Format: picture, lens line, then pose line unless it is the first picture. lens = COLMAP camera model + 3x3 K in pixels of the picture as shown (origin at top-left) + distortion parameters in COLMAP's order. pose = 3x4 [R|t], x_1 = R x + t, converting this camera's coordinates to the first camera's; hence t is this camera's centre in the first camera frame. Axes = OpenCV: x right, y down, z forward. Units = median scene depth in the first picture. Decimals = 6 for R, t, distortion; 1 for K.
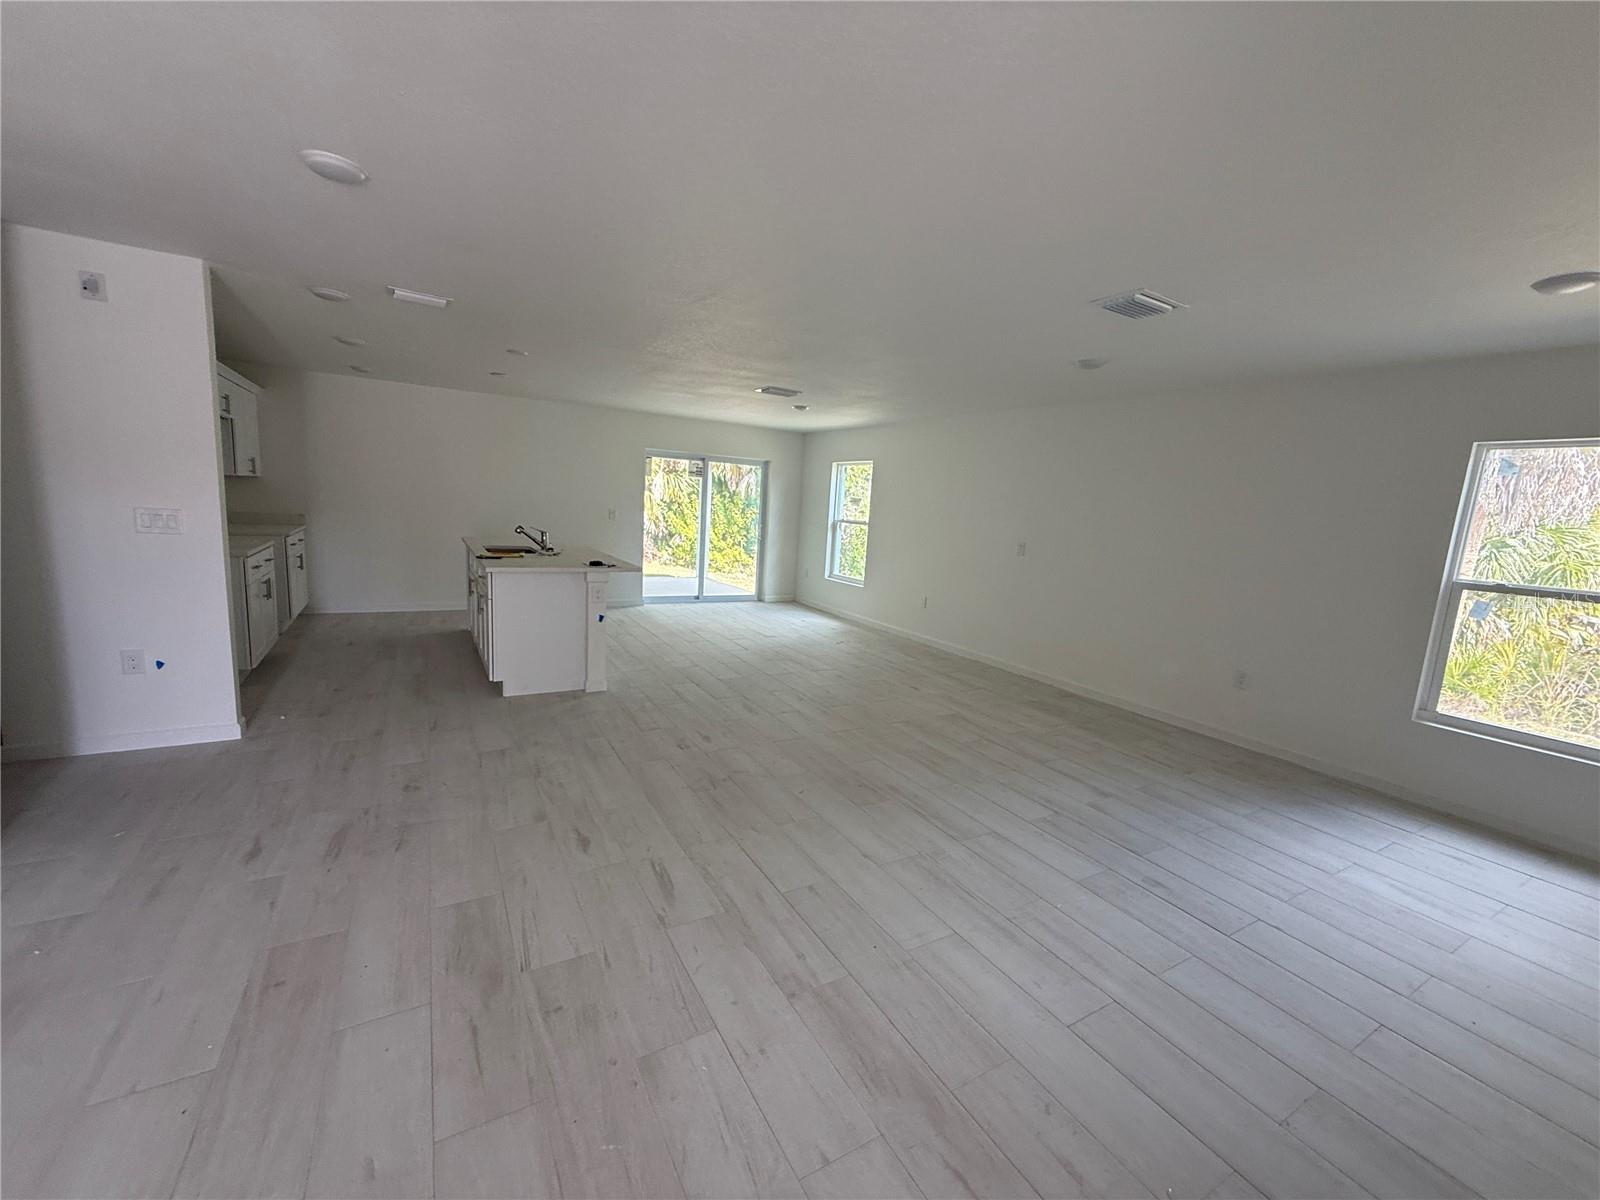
lens RADIAL K [[639.9, 0, 799.5], [0, 639.9, 599.7], [0, 0, 1]] dist [0.001380, -0.000054]
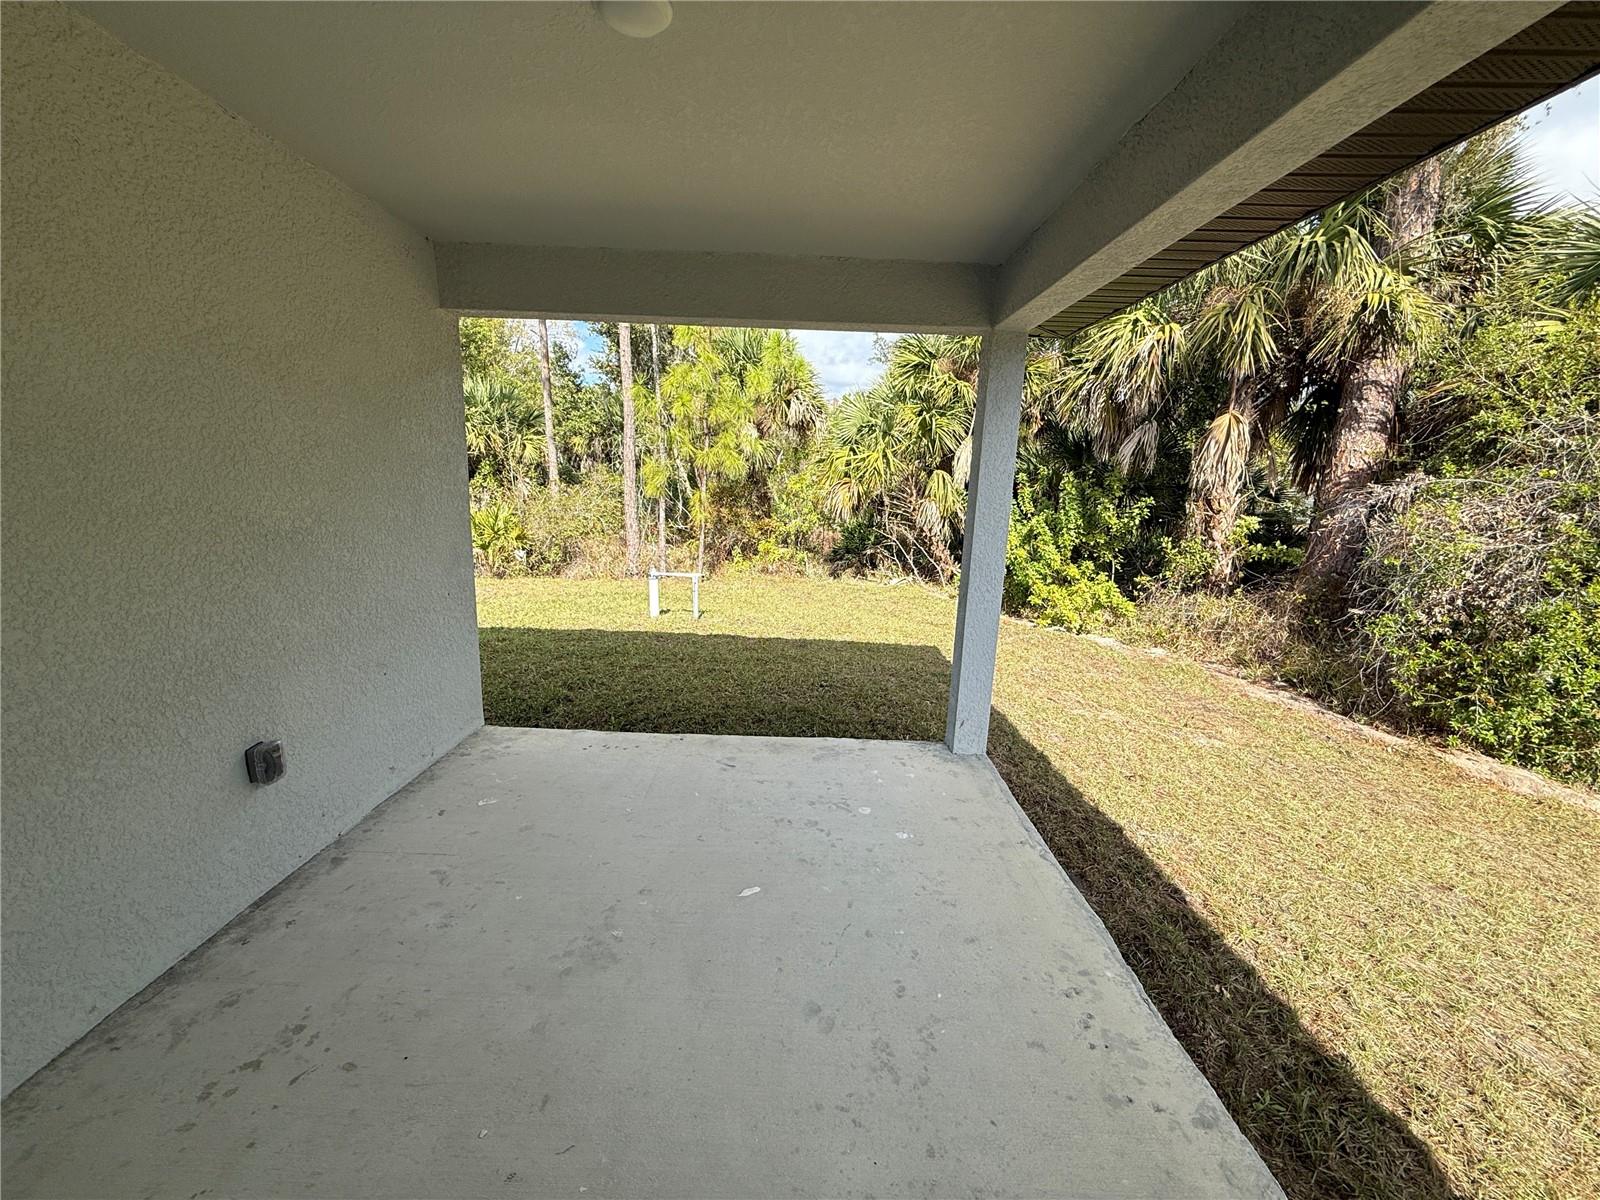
lens RADIAL K [[639.9, 0, 798.1], [0, 639.9, 604.2], [0, 0, 1]] dist [0.001380, -0.000054]
pose [[0.858357, 0.072215, -0.507944, -0.180627], [-0.058356, 0.997361, 0.043182, -0.262755], [0.509723, -0.007424, 0.860307, 1.744986]]
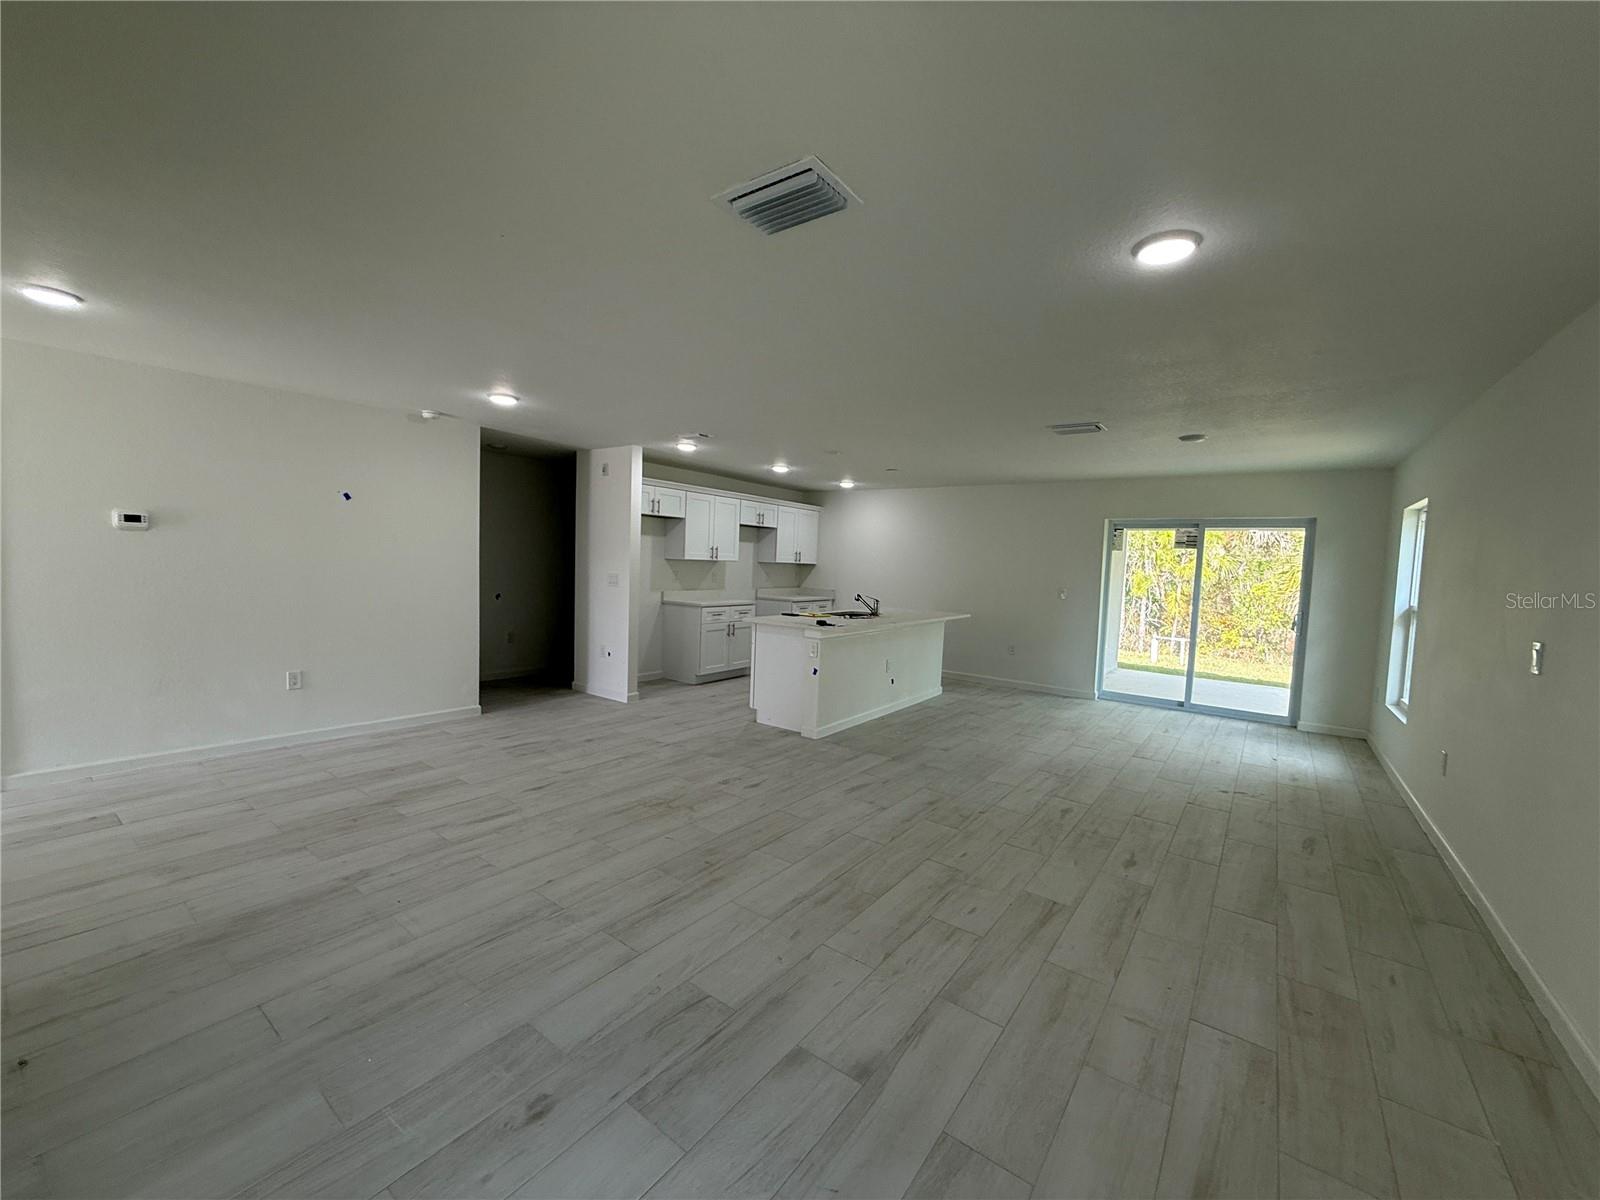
lens RADIAL K [[639.9, 0, 796.0], [0, 639.9, 606.1], [0, 0, 1]] dist [0.001380, -0.000054]
pose [[0.393107, 0.016907, -0.919337, 0.607126], [-0.151360, 0.987381, -0.046563, -0.022880], [0.906949, 0.157455, 0.390706, 0.453859]]
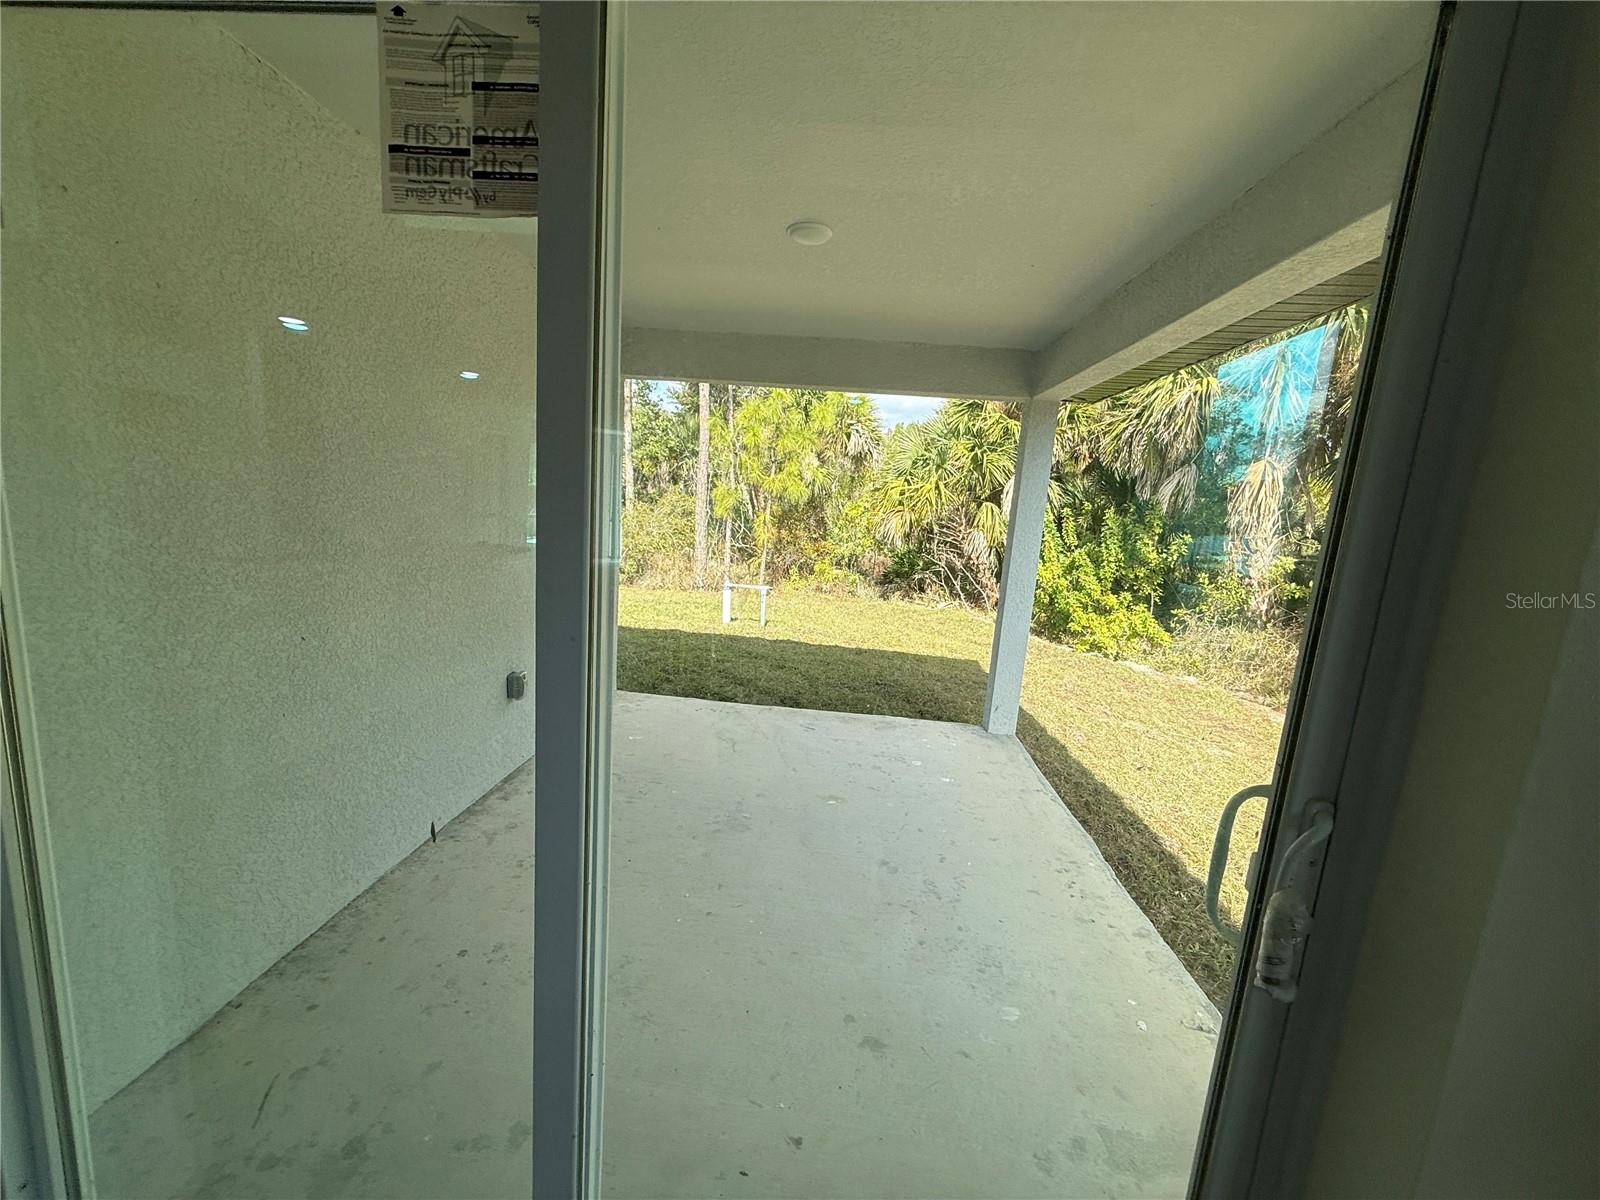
lens RADIAL K [[639.9, 0, 798.4], [0, 639.9, 605.0], [0, 0, 1]] dist [0.001380, -0.000054]
pose [[0.818633, 0.092646, -0.566795, -0.115673], [-0.103966, 0.994504, 0.012397, -0.236295], [0.564828, 0.048778, 0.823766, 1.569747]]
